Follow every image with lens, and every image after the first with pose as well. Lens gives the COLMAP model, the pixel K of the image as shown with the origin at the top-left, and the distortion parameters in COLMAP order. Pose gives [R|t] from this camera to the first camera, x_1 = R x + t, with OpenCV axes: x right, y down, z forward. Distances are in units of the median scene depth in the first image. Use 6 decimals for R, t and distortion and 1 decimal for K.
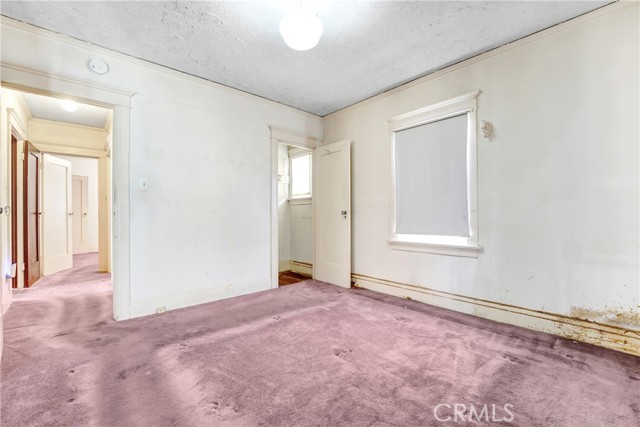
lens RADIAL K [[267.0, 0, 322.6], [0, 267.0, 218.6], [0, 0, 1]] dist [-0.022322, 0.000381]
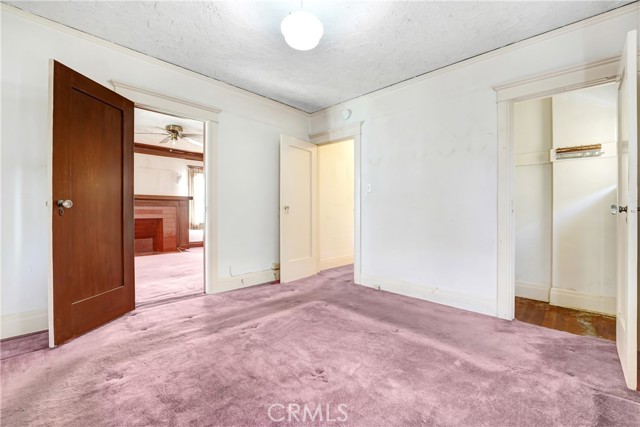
lens RADIAL K [[267.0, 0, 323.7], [0, 267.0, 212.0], [0, 0, 1]] dist [-0.022322, 0.000381]
pose [[0.055909, 0.000965, -0.998435, 0.633287], [-0.015948, 0.999873, 0.000074, -0.006345], [0.998308, 0.015918, 0.055918, 0.664701]]
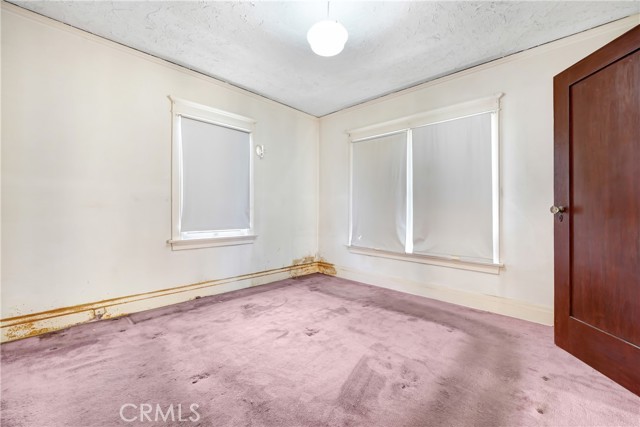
lens RADIAL K [[267.0, 0, 318.8], [0, 267.0, 212.1], [0, 0, 1]] dist [-0.022322, 0.000381]
pose [[-0.073087, -0.003180, 0.997321, -0.765639], [-0.004560, 0.999986, 0.002855, -0.015294], [-0.997315, -0.004339, -0.073100, 0.734423]]
